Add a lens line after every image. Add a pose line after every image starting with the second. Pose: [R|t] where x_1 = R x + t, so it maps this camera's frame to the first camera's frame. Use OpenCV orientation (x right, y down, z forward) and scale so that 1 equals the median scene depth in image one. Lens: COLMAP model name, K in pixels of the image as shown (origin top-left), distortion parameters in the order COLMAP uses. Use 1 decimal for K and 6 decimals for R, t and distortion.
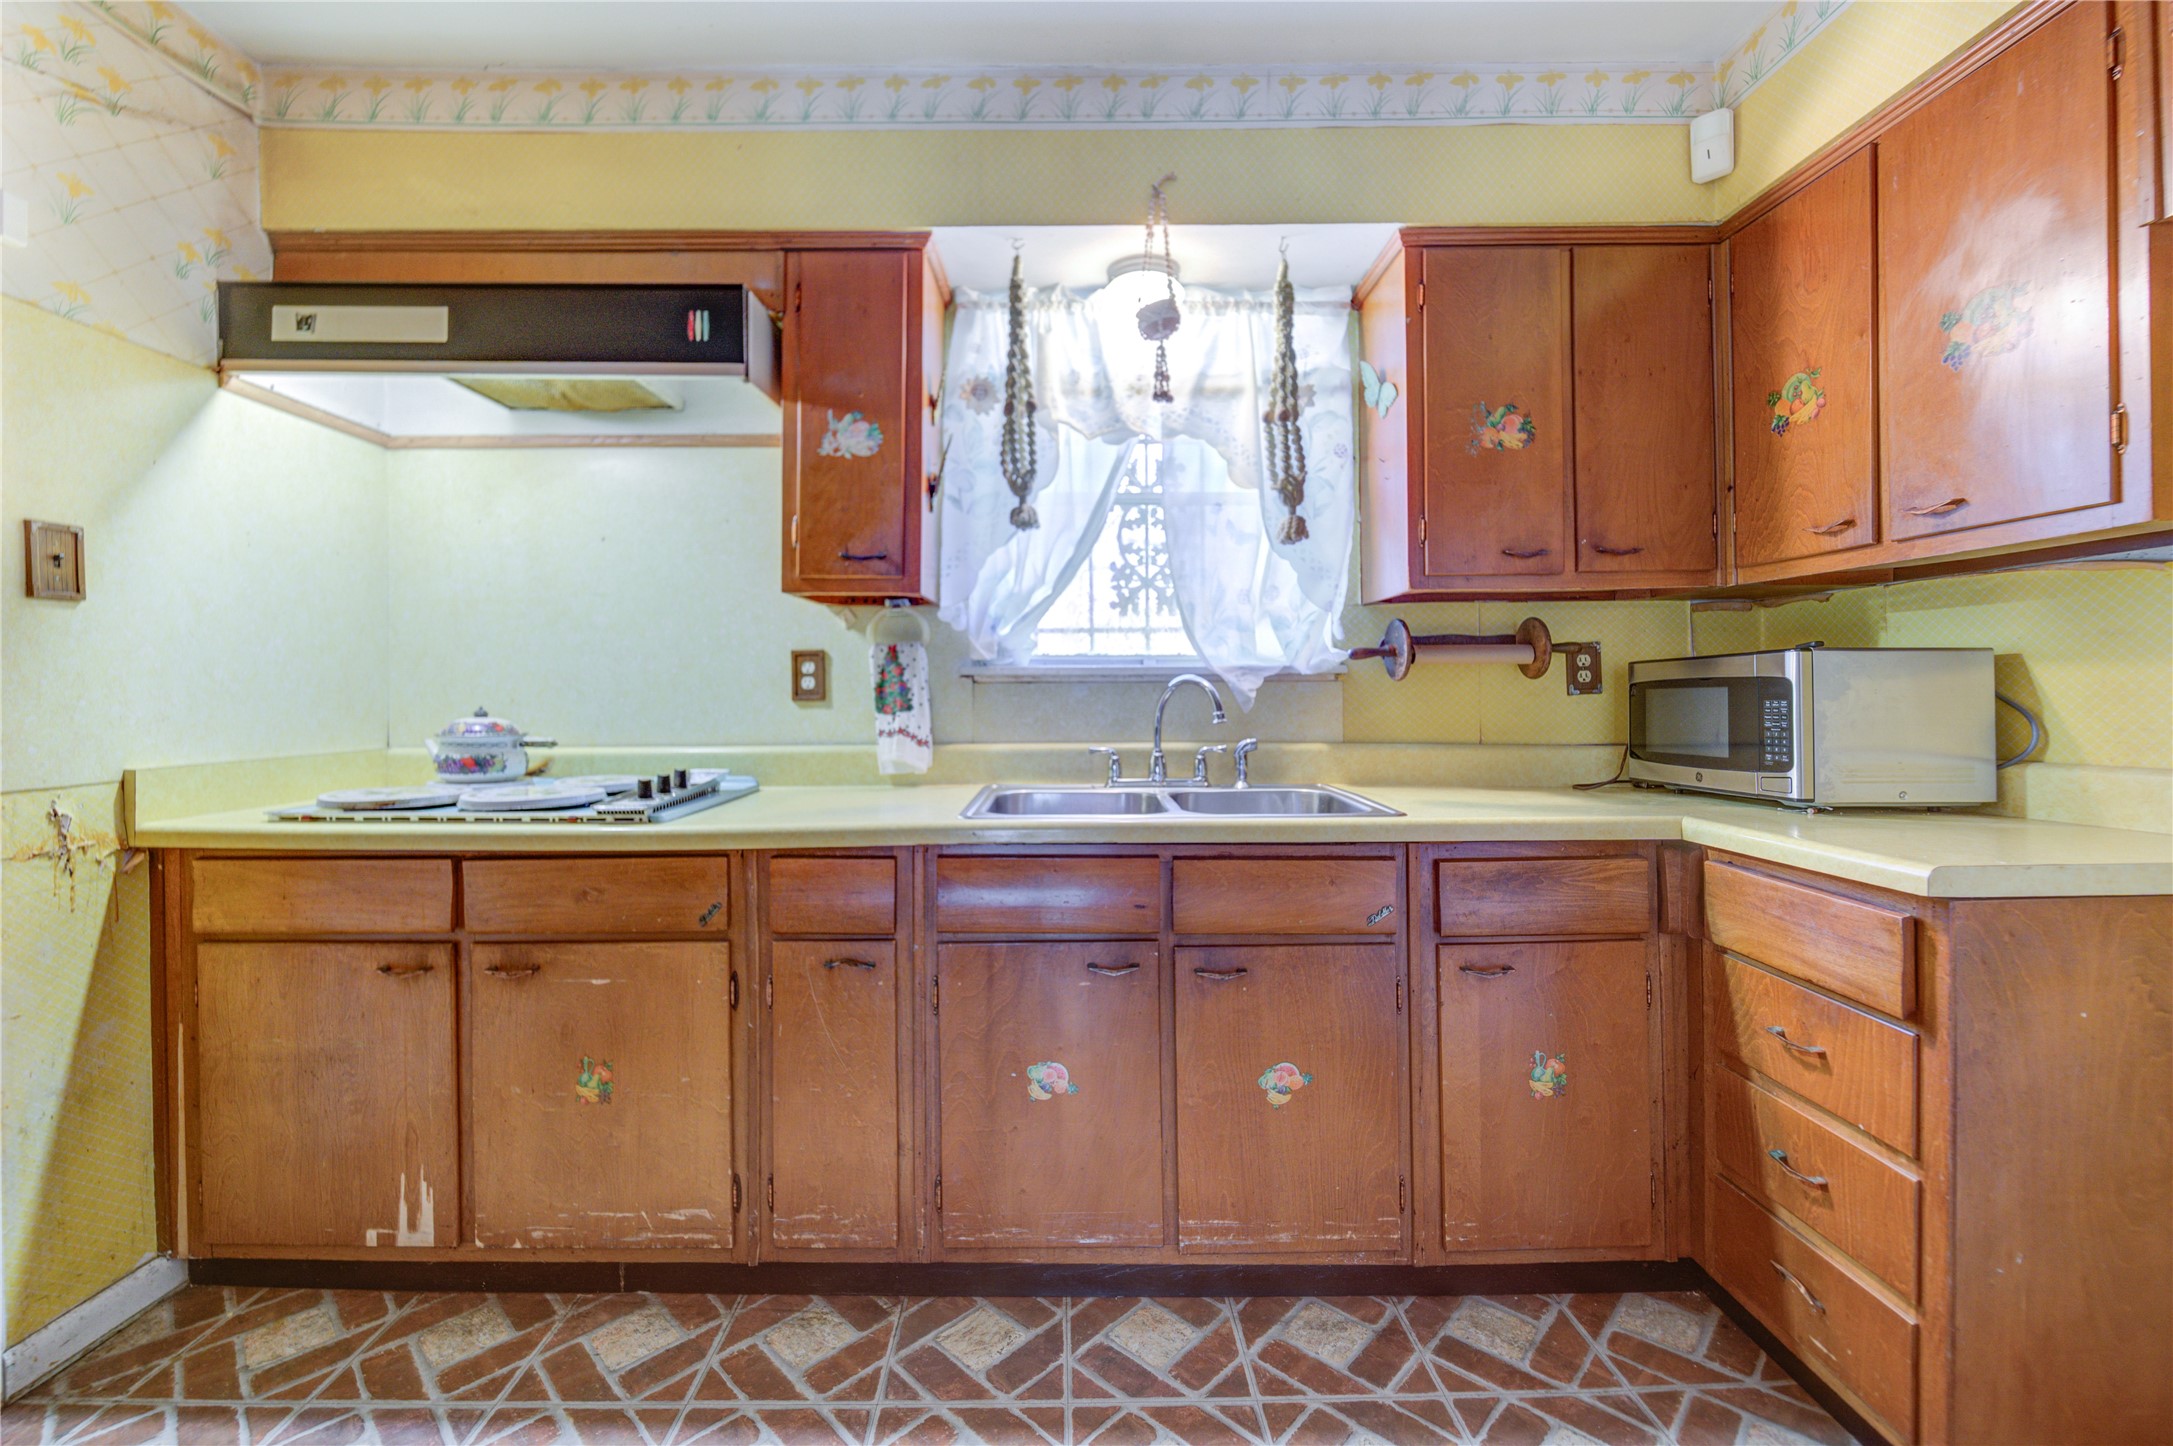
lens RADIAL K [[895.0, 0, 1053.3], [0, 895.0, 689.8], [0, 0, 1]] dist [-0.001037, -0.004950]
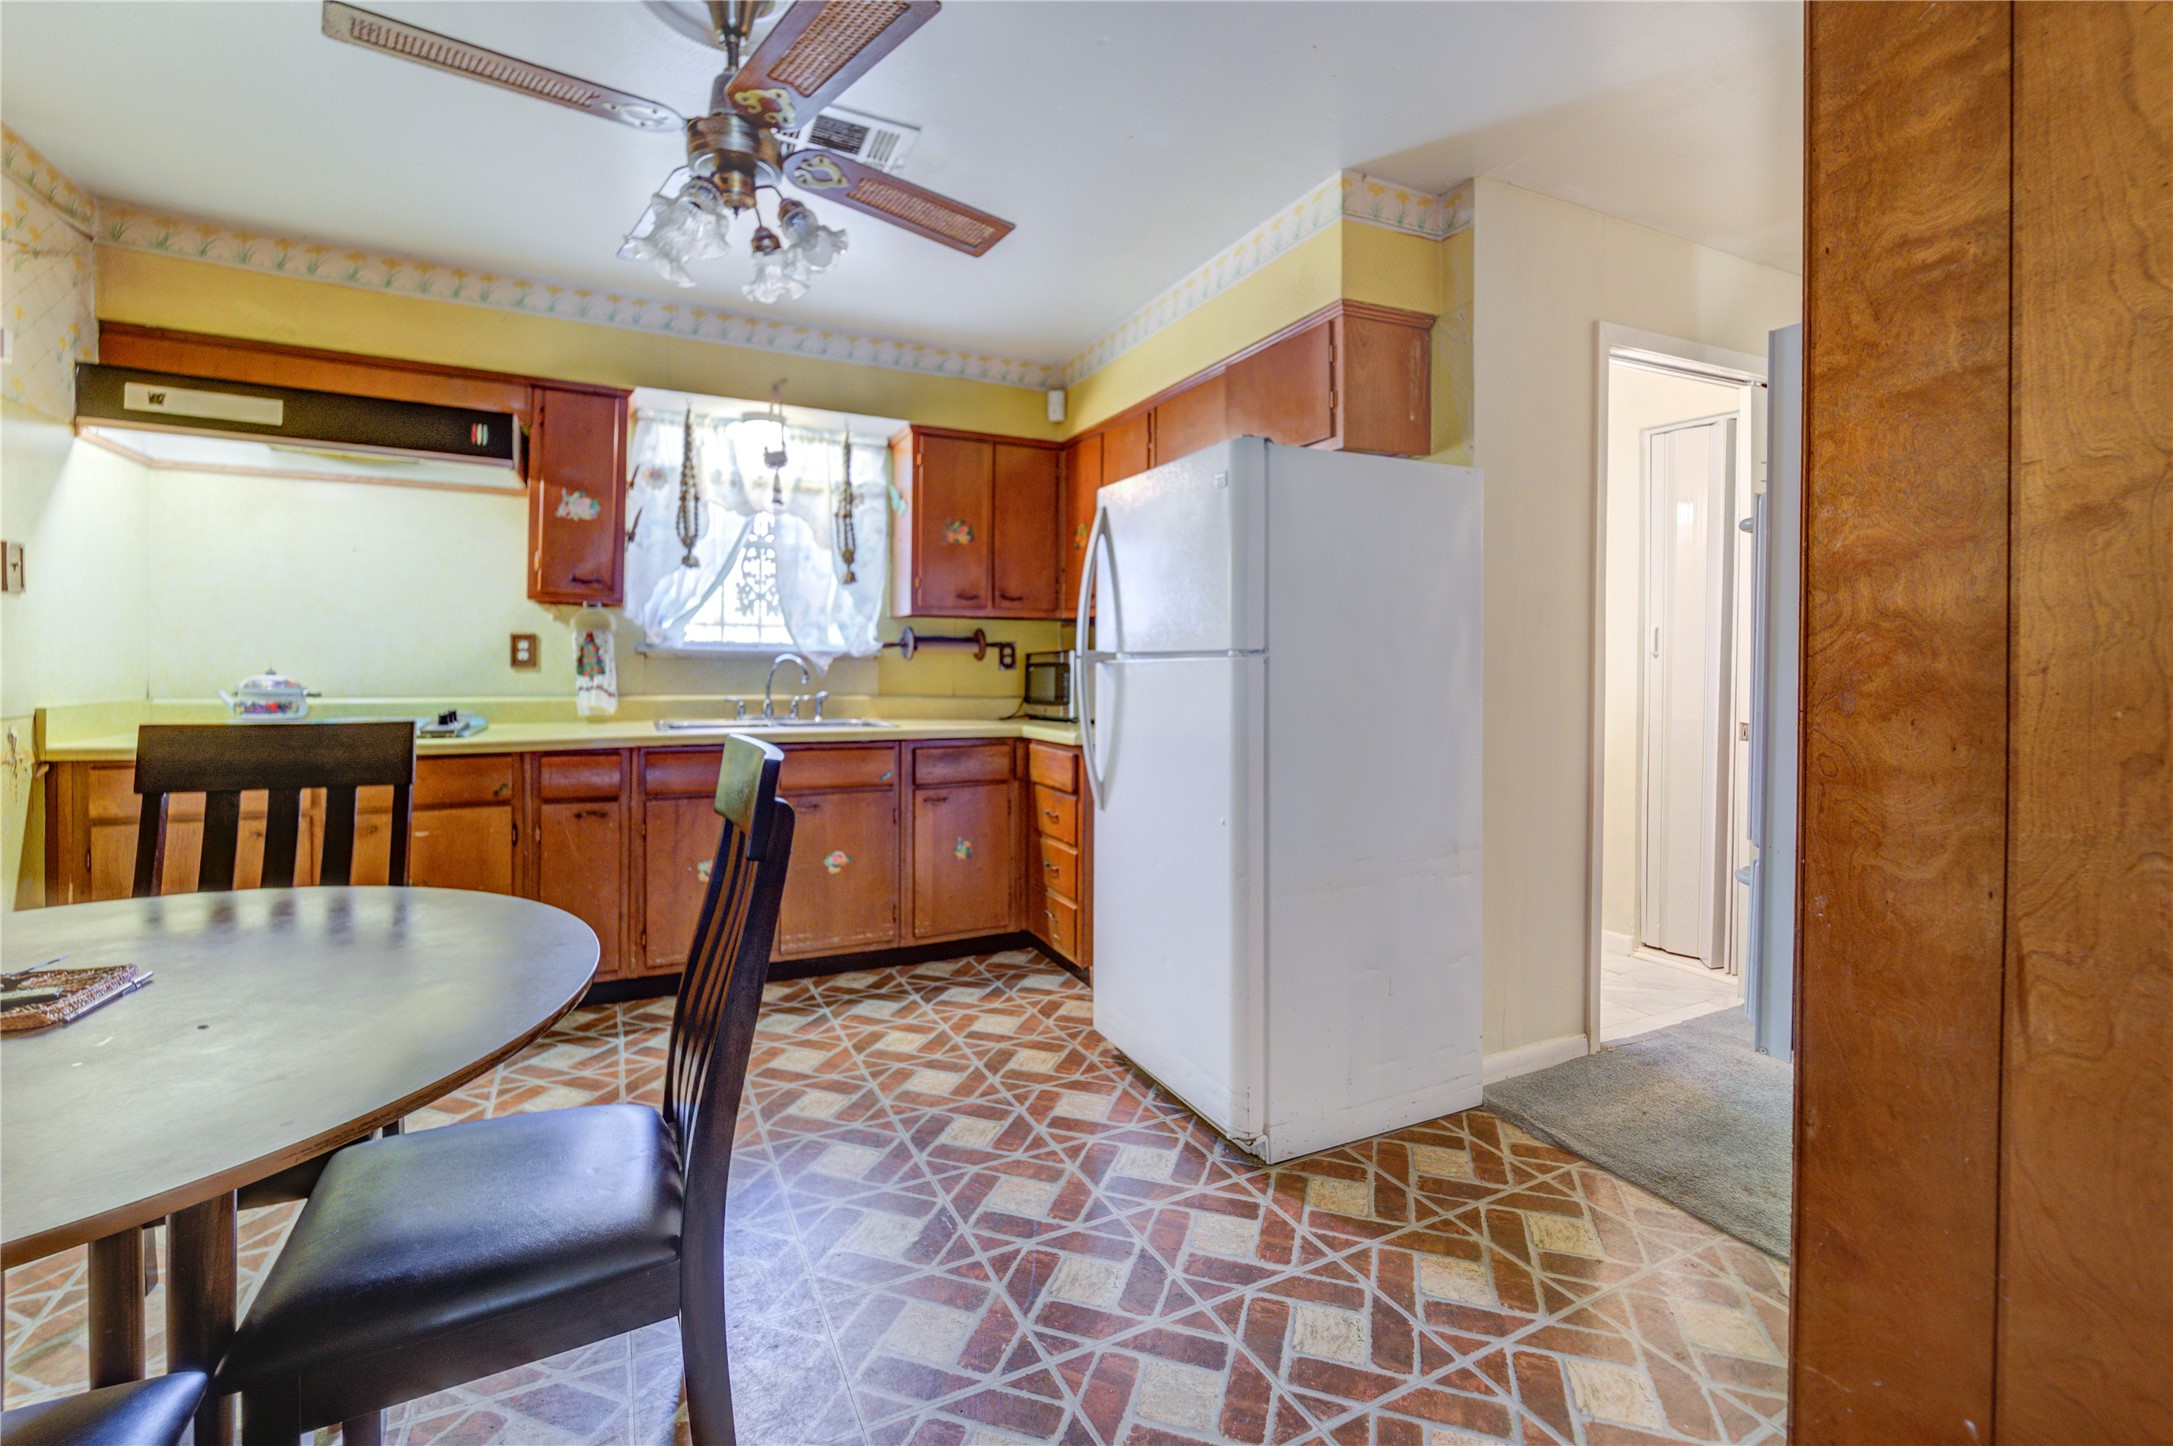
lens RADIAL K [[894.6, 0, 1084.4], [0, 894.6, 664.1], [0, 0, 1]] dist [0.000354, -0.000027]
pose [[0.882196, 0.015430, 0.470629, -0.173734], [-0.014952, 0.999877, -0.004755, -0.000222], [-0.470644, -0.002842, 0.882318, -0.878166]]
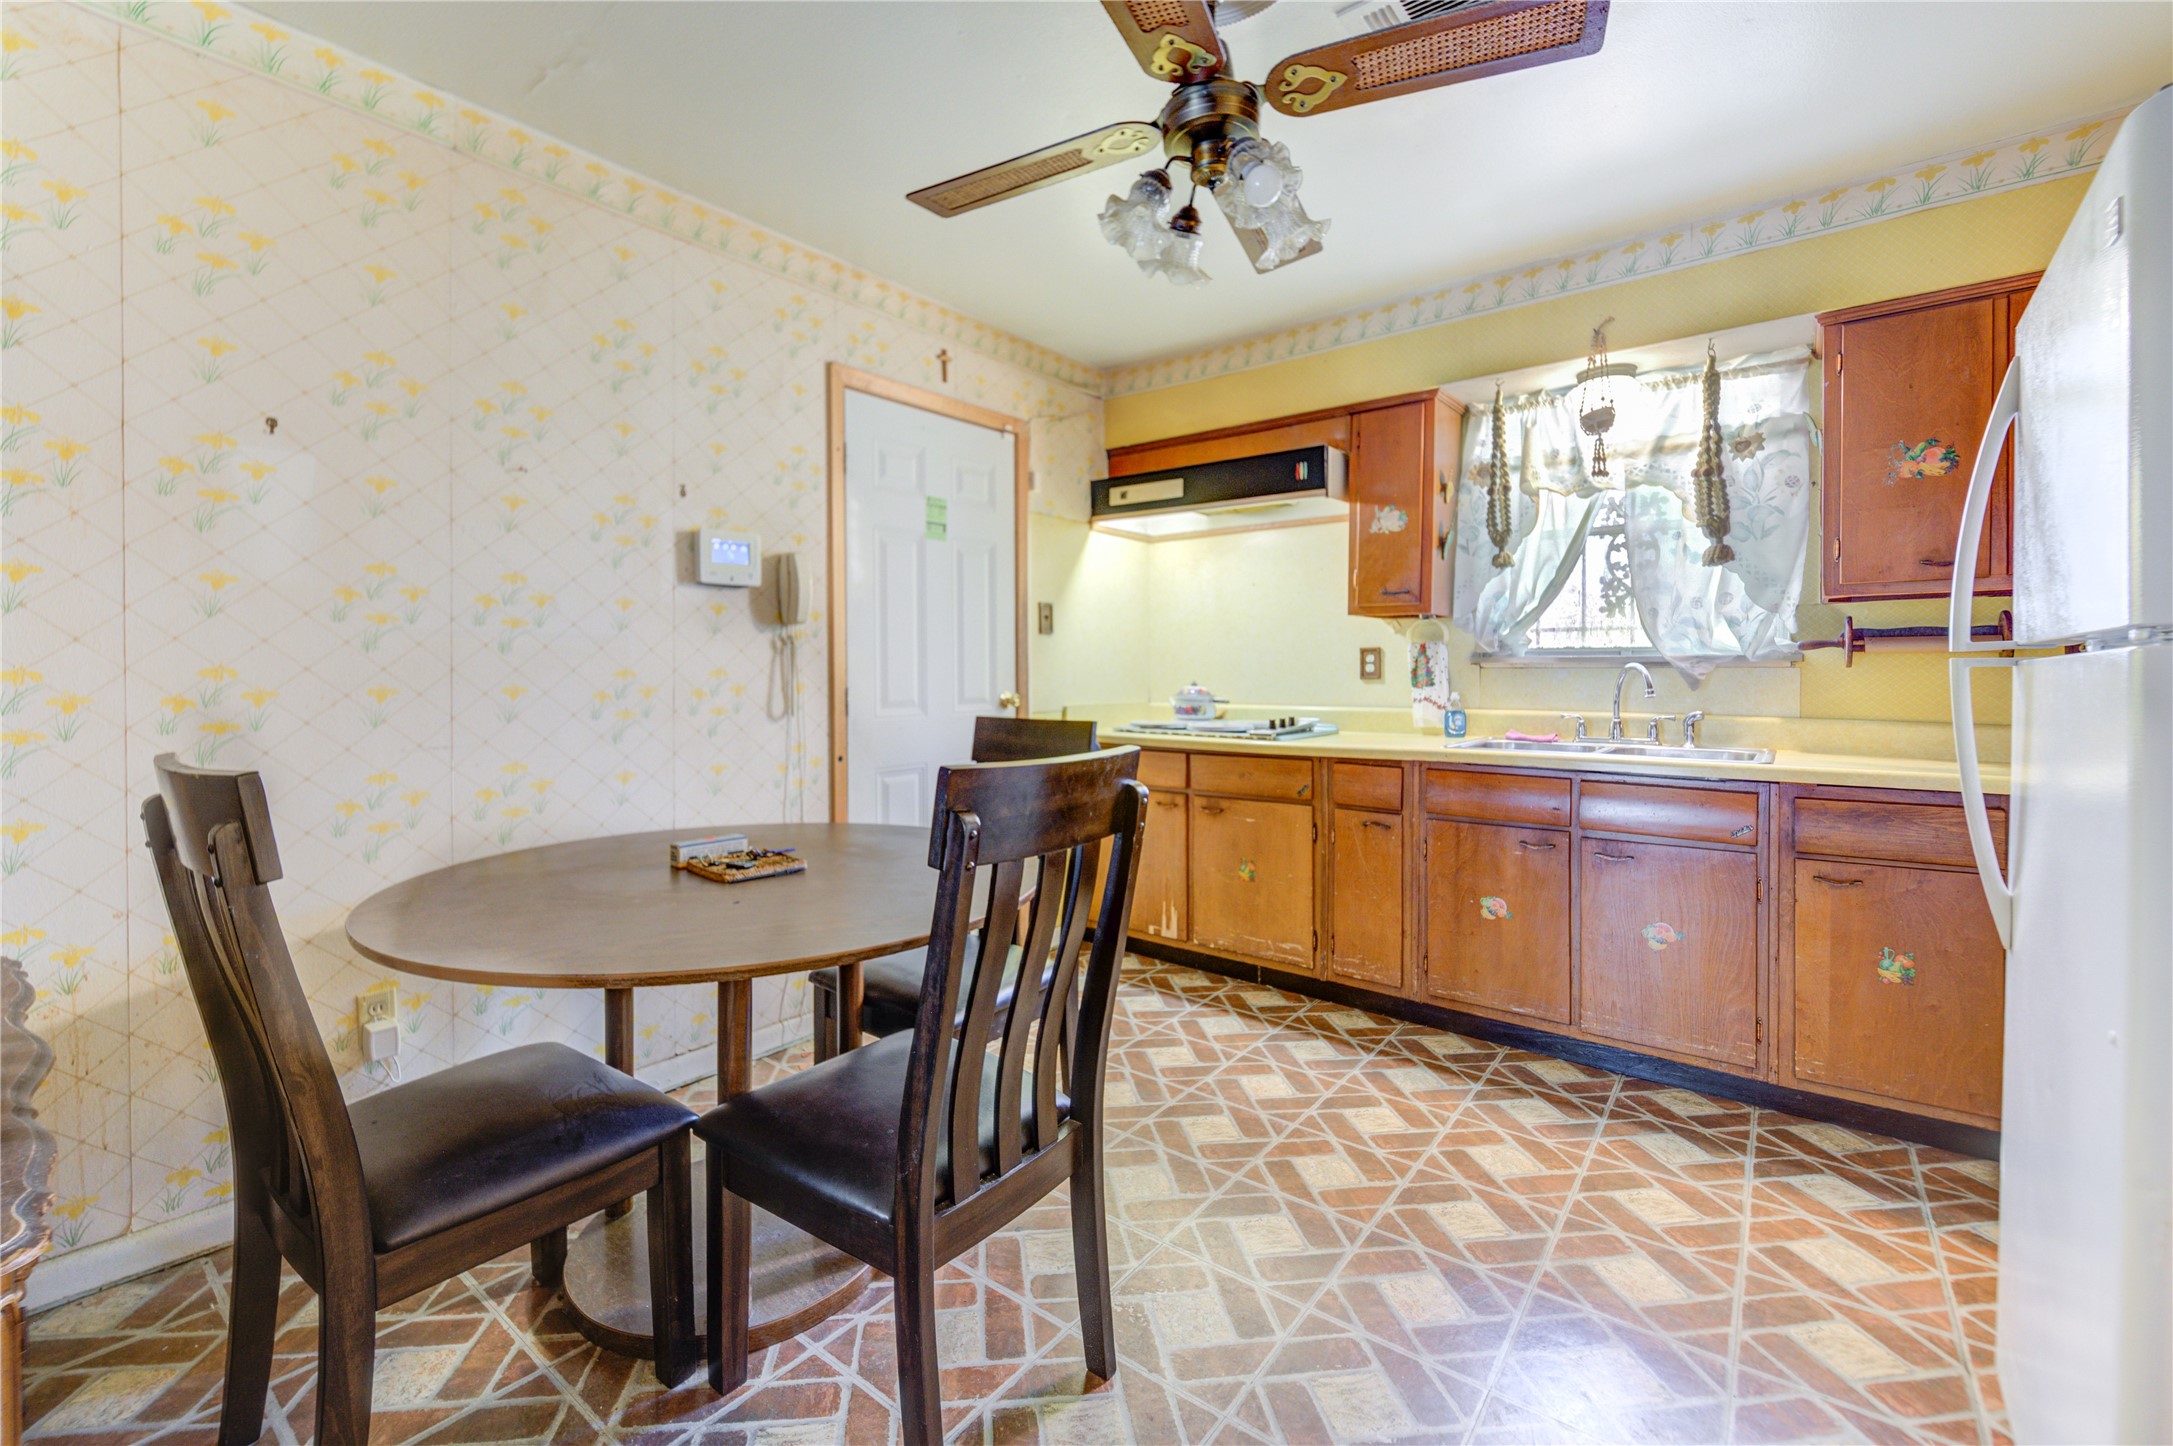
lens RADIAL K [[906.9, 0, 1103.7], [0, 906.9, 680.5], [0, 0, 1]] dist [0.001103, -0.008949]
pose [[0.807182, 0.010293, -0.590213, 0.341563], [-0.004807, 0.999929, 0.010865, -0.000941], [0.590283, -0.005933, 0.807174, -0.670124]]
